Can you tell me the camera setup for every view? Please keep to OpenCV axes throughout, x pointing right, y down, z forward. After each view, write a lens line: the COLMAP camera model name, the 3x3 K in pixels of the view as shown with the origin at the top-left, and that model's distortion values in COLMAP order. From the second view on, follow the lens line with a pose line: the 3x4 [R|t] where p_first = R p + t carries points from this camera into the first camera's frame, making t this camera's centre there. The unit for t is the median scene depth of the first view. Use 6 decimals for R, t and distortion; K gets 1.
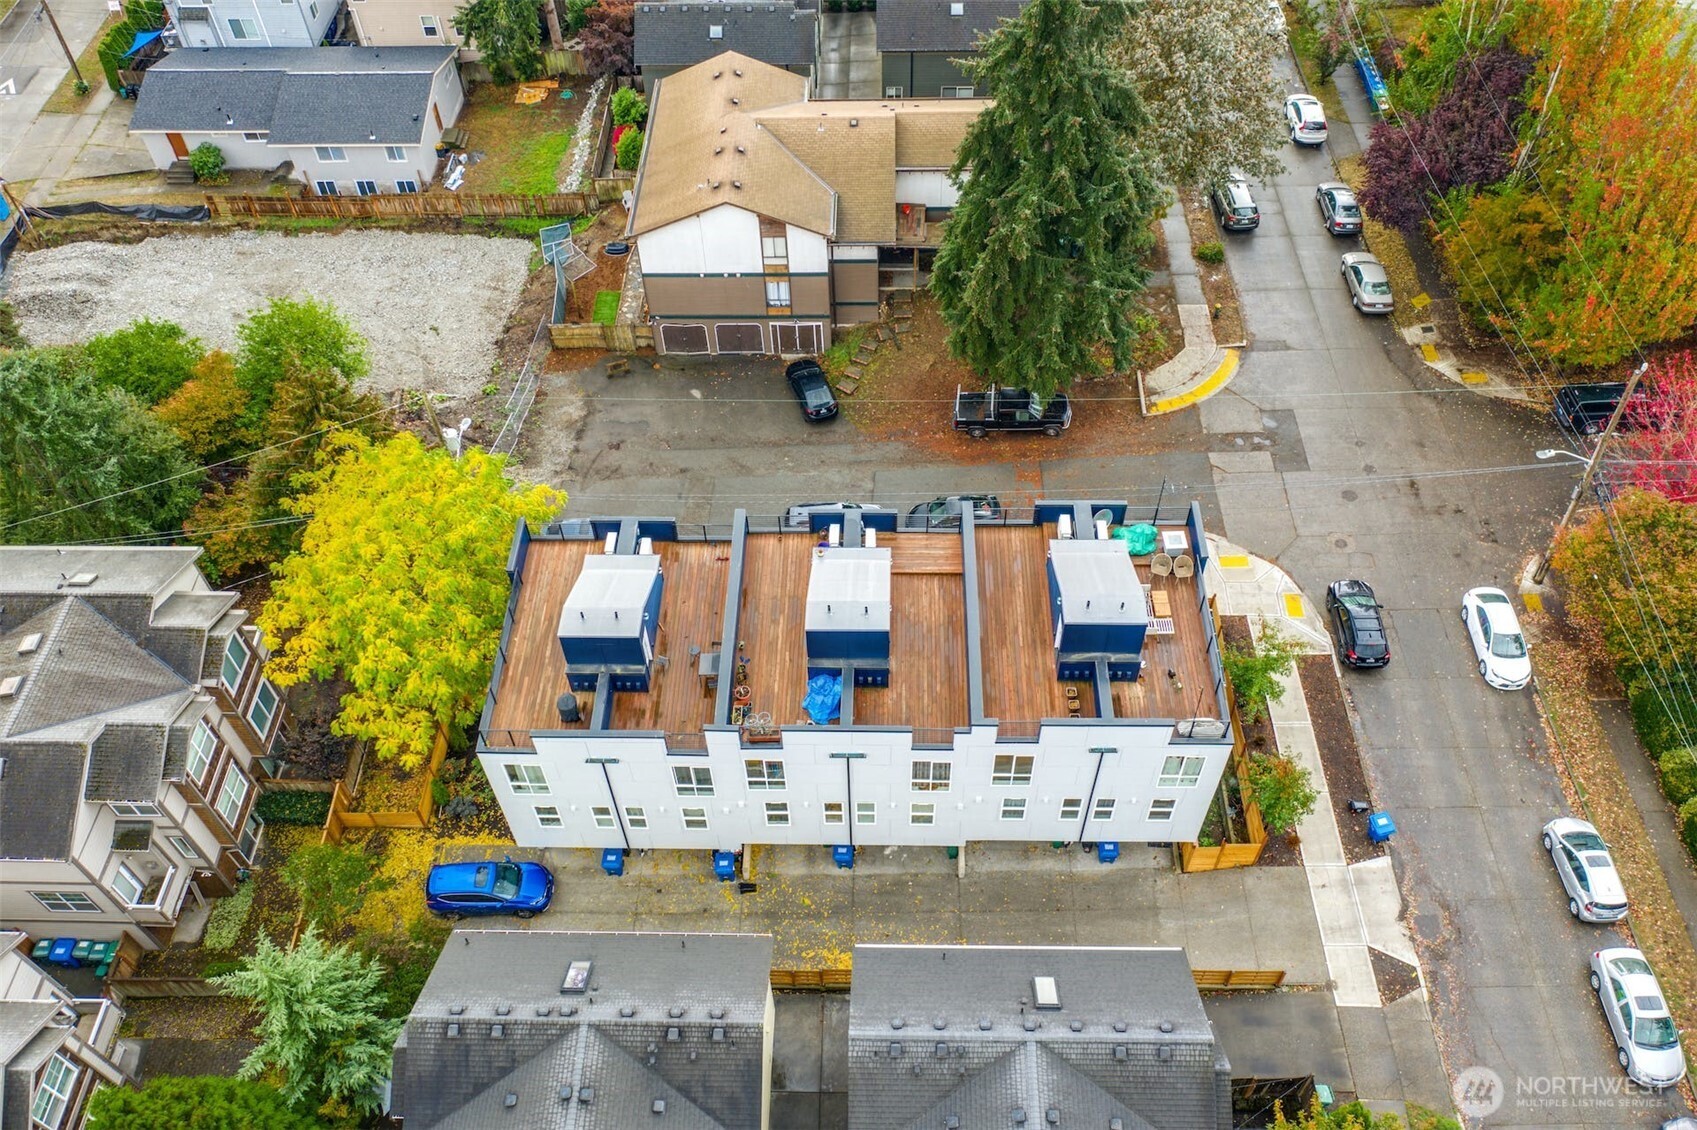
lens RADIAL K [[1357.0, 0, 848.5], [0, 1357.0, 565.0], [0, 0, 1]] dist [-0.002992, 0.006807]
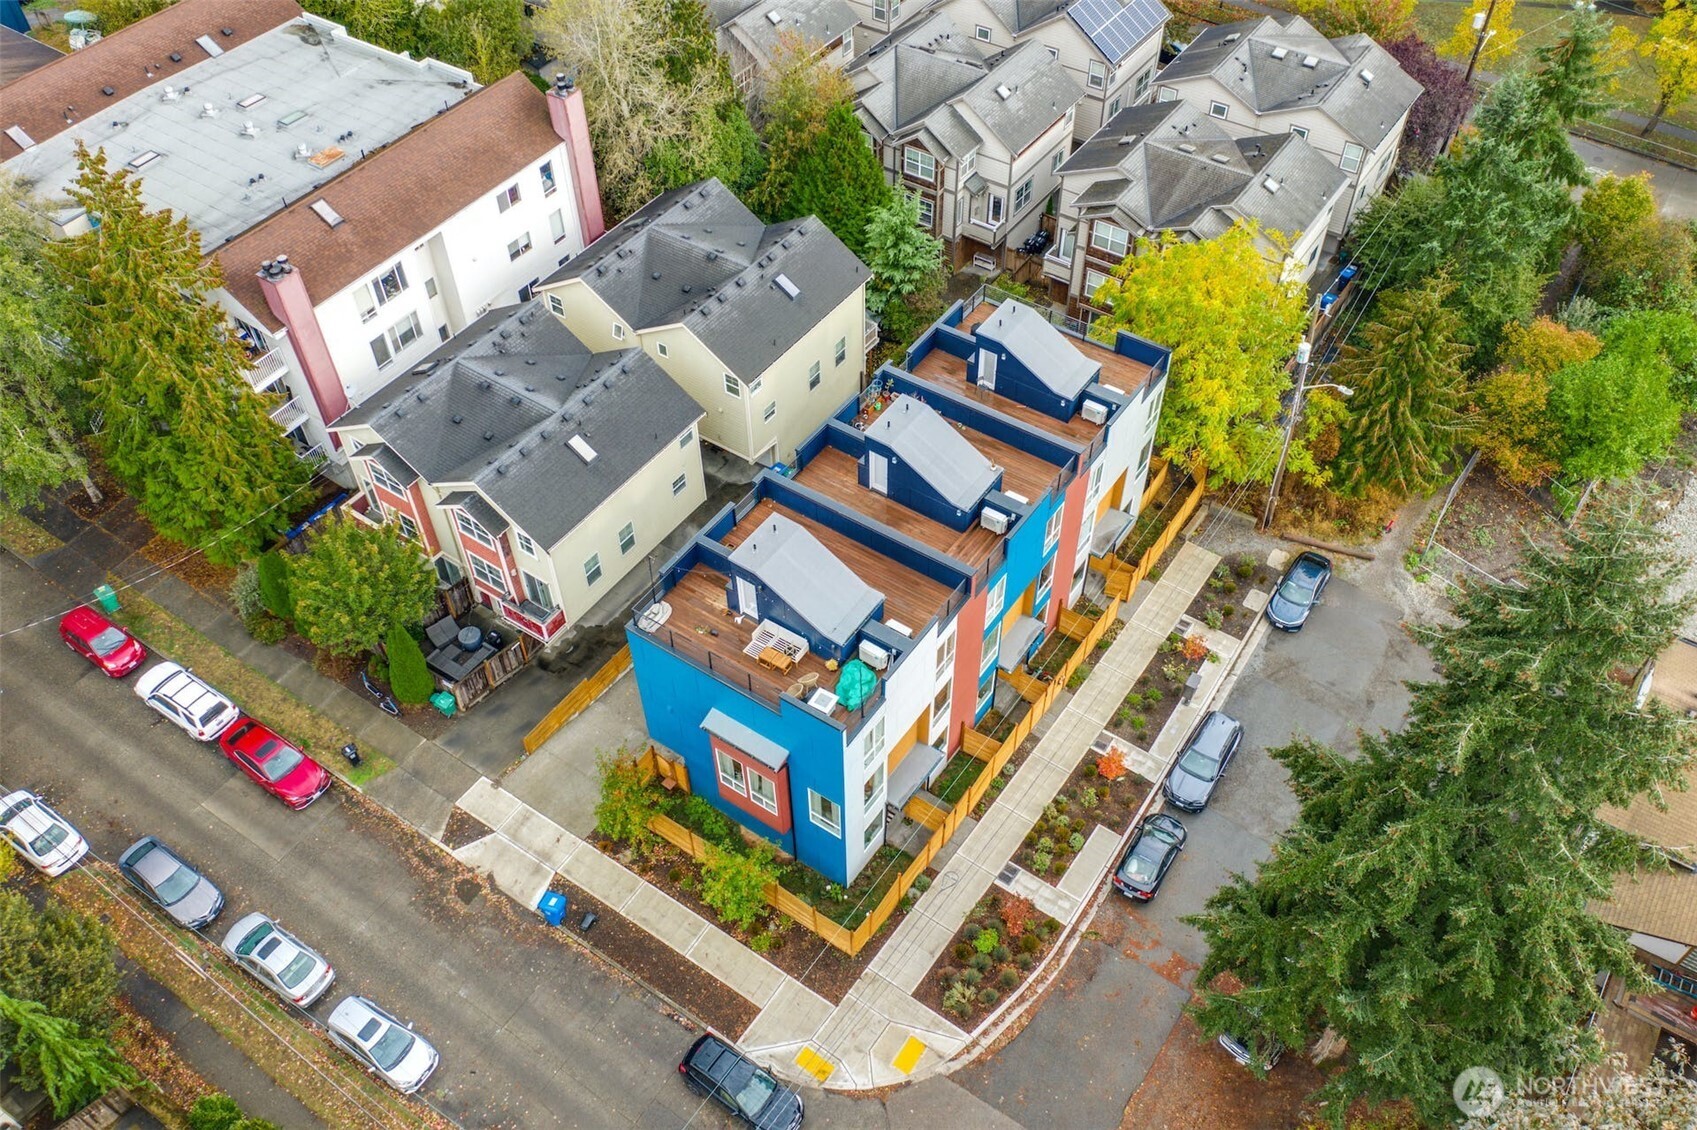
lens RADIAL K [[1361.0, 0, 846.4], [0, 1361.0, 572.5], [0, 0, 1]] dist [-0.014821, 0.048769]
pose [[-0.550789, 0.639857, -0.535925, 0.634279], [-0.626544, 0.107251, 0.771972, -0.713966], [0.551430, 0.760974, 0.341825, 0.579134]]
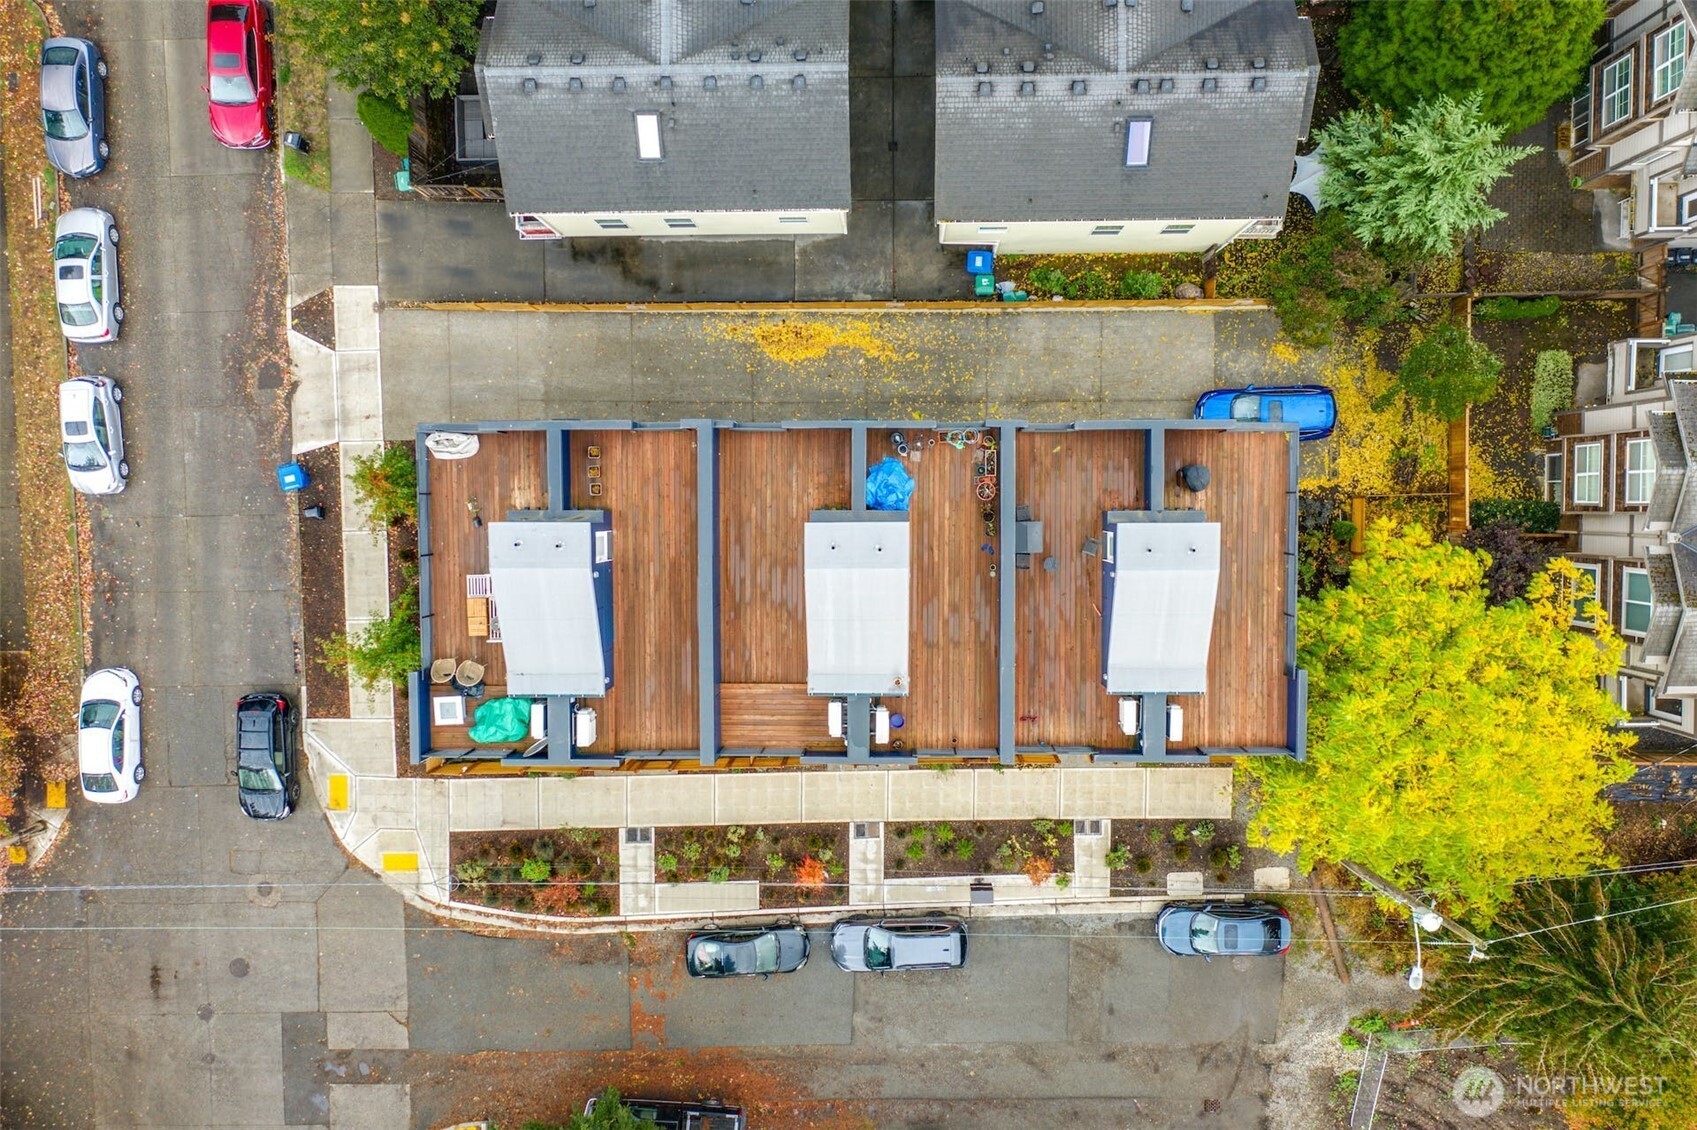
lens RADIAL K [[1361.0, 0, 846.4], [0, 1361.0, 572.5], [0, 0, 1]] dist [-0.014821, 0.048769]
pose [[-0.997887, 0.020984, 0.061495, -0.037531], [0.019795, -0.803251, 0.595312, -0.392104], [0.061888, 0.595272, 0.801138, 0.312357]]
